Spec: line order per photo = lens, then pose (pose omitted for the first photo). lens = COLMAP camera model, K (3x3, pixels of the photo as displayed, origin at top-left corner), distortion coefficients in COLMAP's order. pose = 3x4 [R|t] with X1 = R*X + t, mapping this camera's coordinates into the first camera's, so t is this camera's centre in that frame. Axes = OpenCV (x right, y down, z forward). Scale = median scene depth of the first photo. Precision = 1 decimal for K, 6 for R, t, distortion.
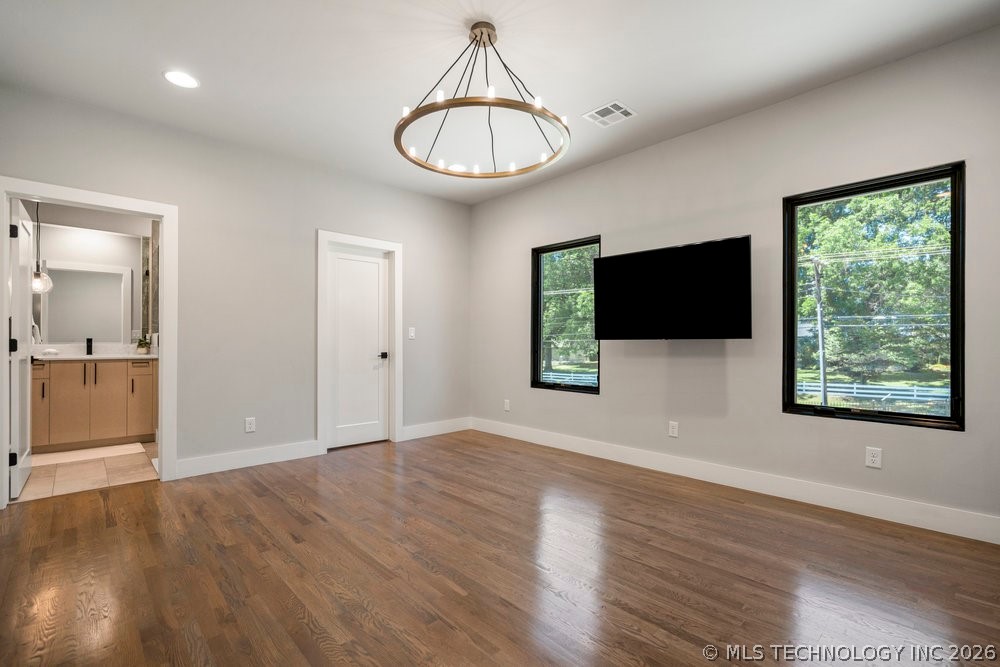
lens RADIAL K [[448.4, 0, 497.3], [0, 448.4, 344.6], [0, 0, 1]] dist [0.001017, 0.000359]
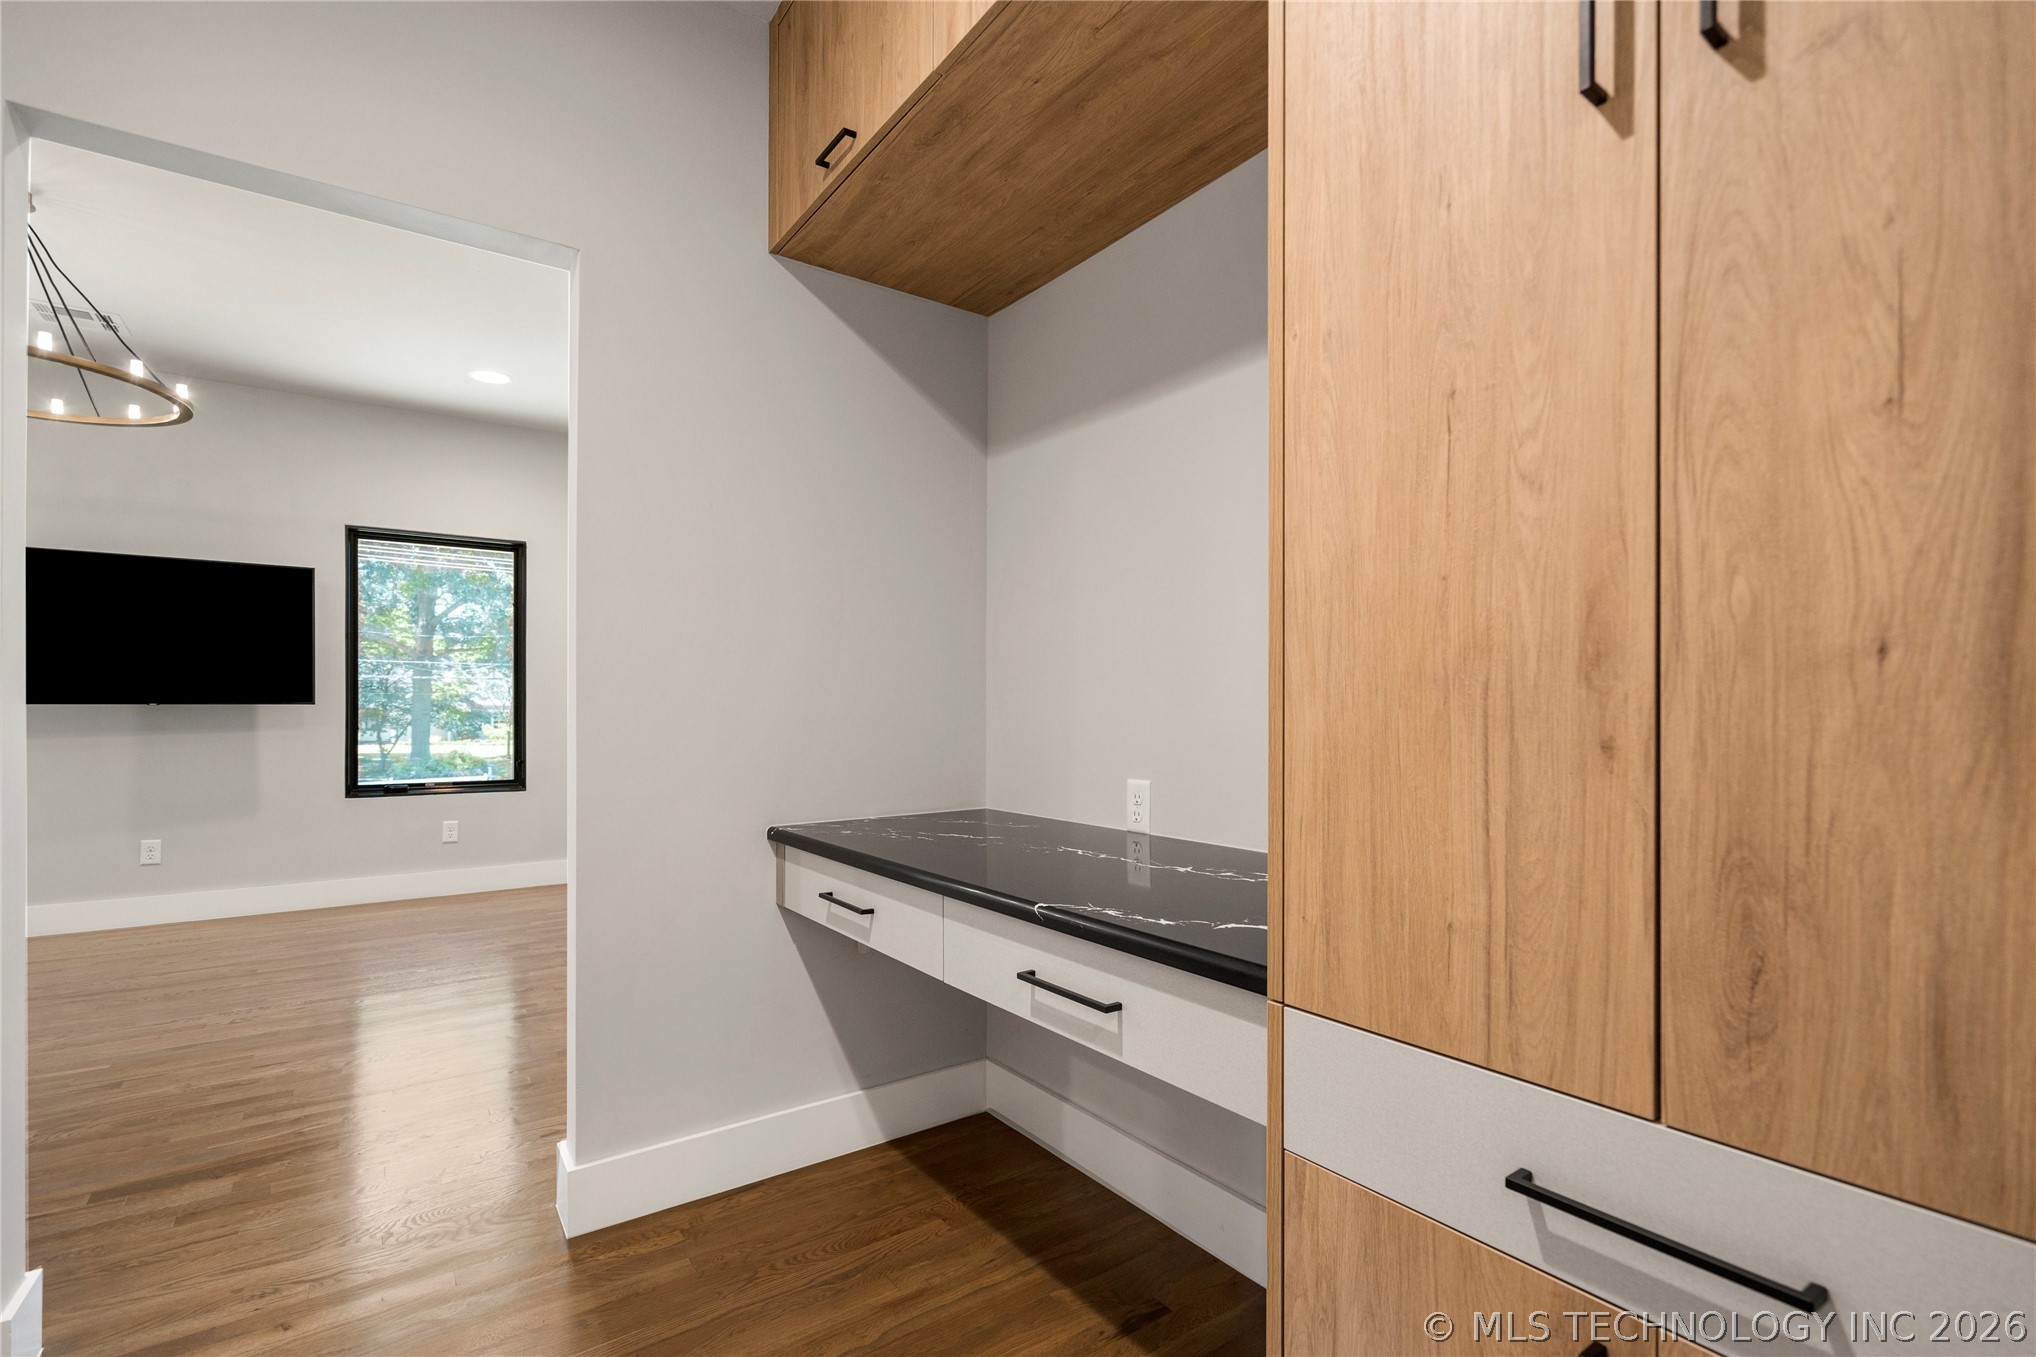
lens RADIAL K [[928.1, 0, 1026.4], [0, 928.1, 706.5], [0, 0, 1]] dist [0.001091, 0.000264]
pose [[0.131053, -0.002571, 0.991372, -0.815753], [0.002827, 0.999994, 0.002220, -0.009046], [-0.991371, 0.002512, 0.131059, -0.392502]]
